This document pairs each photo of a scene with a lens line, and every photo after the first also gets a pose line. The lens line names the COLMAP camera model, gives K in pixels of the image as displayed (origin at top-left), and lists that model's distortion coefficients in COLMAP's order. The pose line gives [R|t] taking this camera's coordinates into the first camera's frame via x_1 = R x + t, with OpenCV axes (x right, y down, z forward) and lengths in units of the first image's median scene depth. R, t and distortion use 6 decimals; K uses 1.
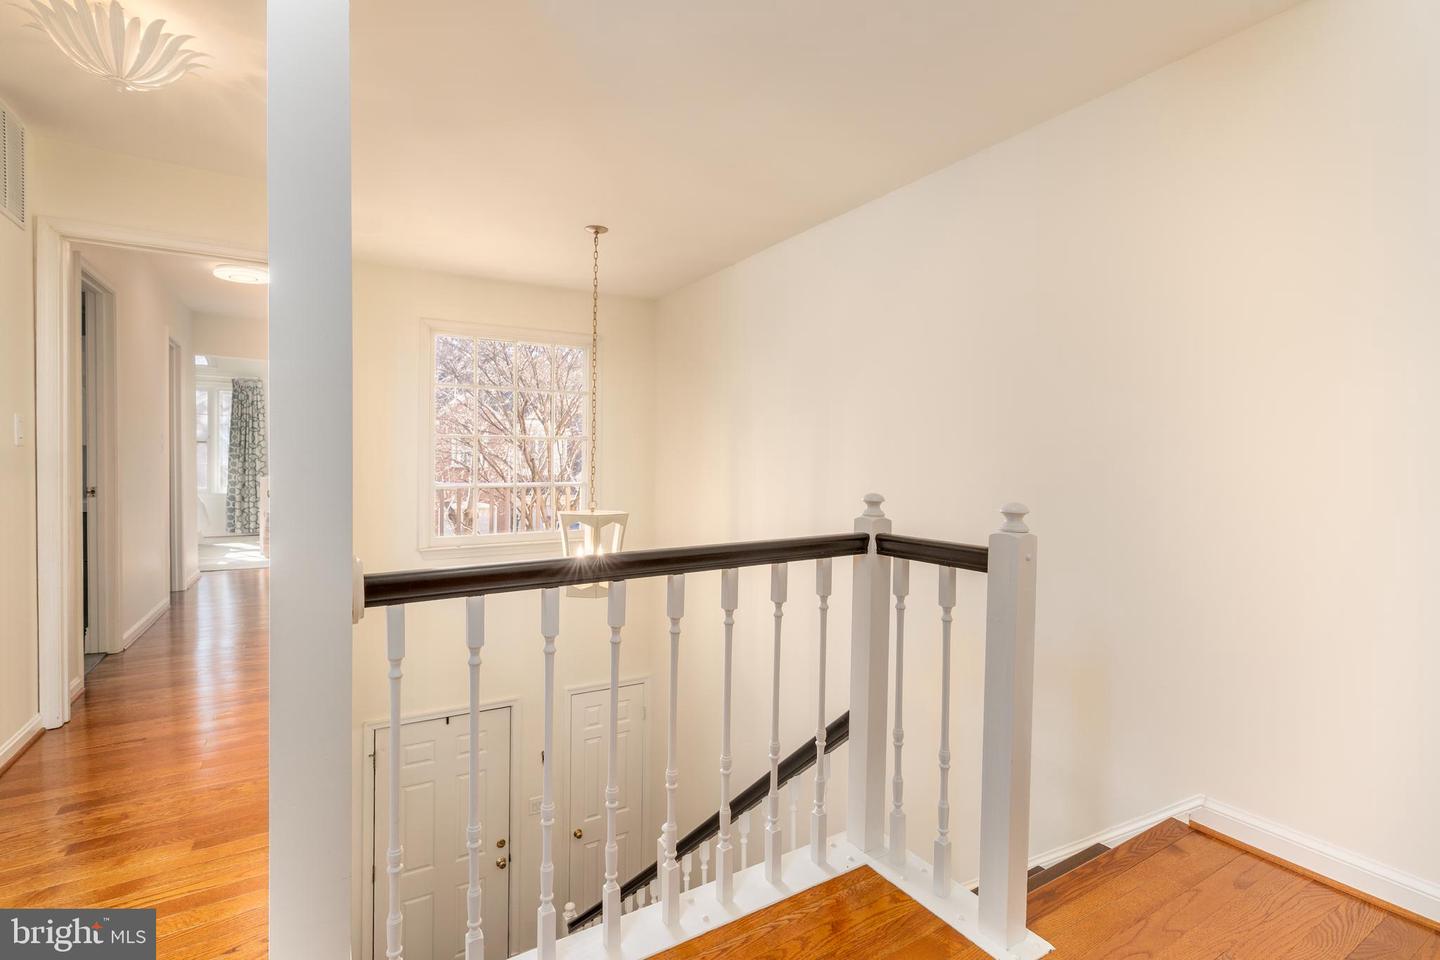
lens RADIAL K [[657.8, 0, 706.2], [0, 657.8, 476.7], [0, 0, 1]] dist [-0.009050, 0.004841]
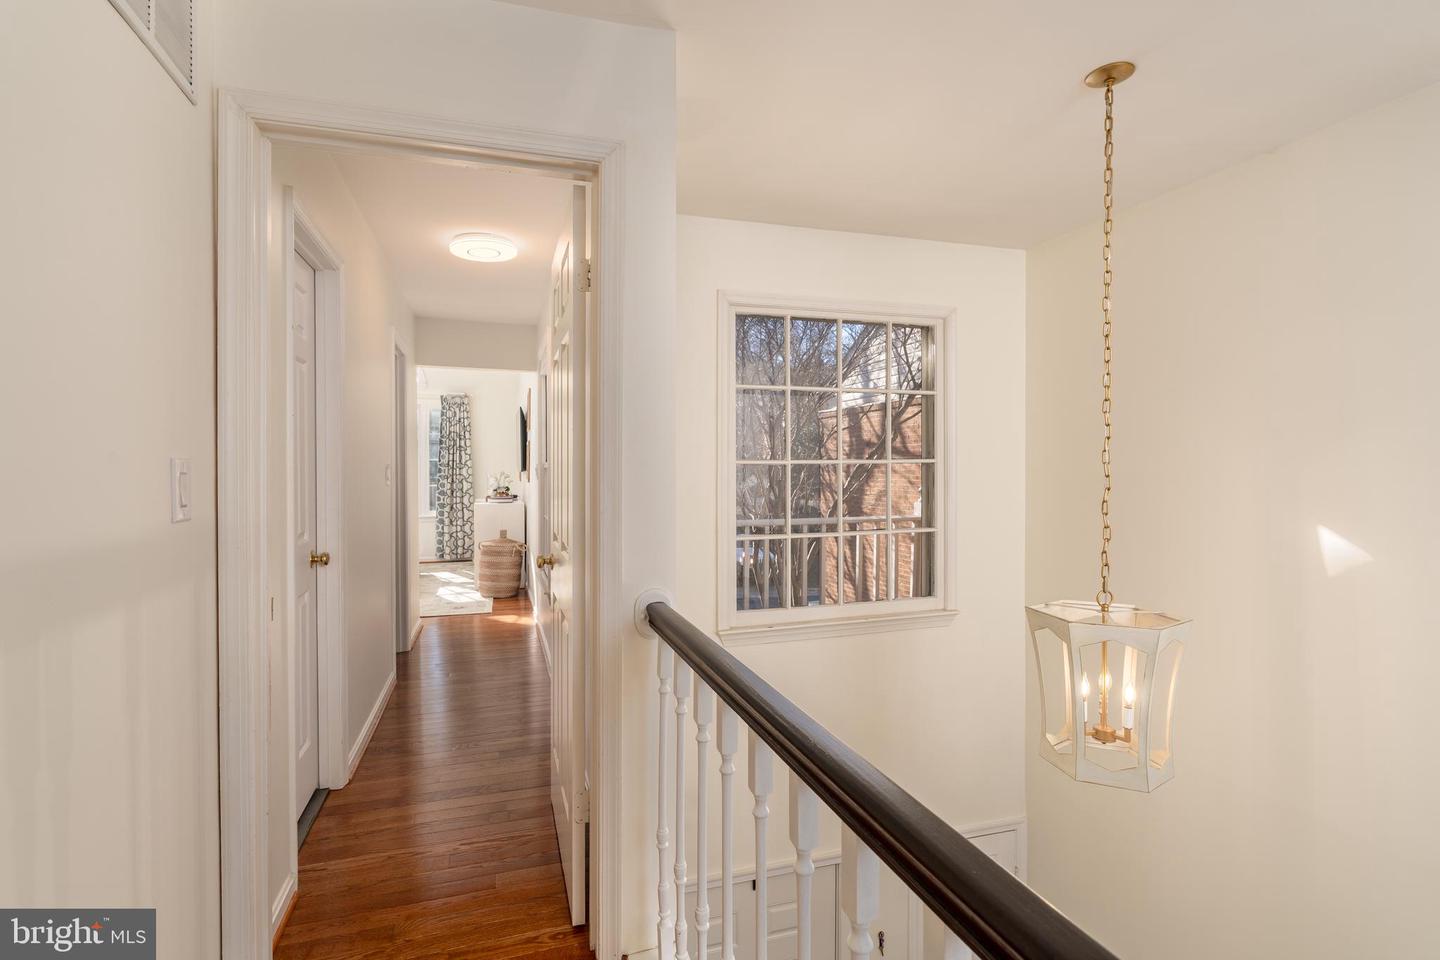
lens RADIAL K [[673.2, 0, 686.8], [0, 673.2, 470.3], [0, 0, 1]] dist [-0.001062, 0.031270]
pose [[0.968093, -0.013932, -0.250203, -0.136201], [0.009710, 0.999789, -0.018104, -0.020061], [0.250403, 0.015097, 0.968024, 0.147354]]
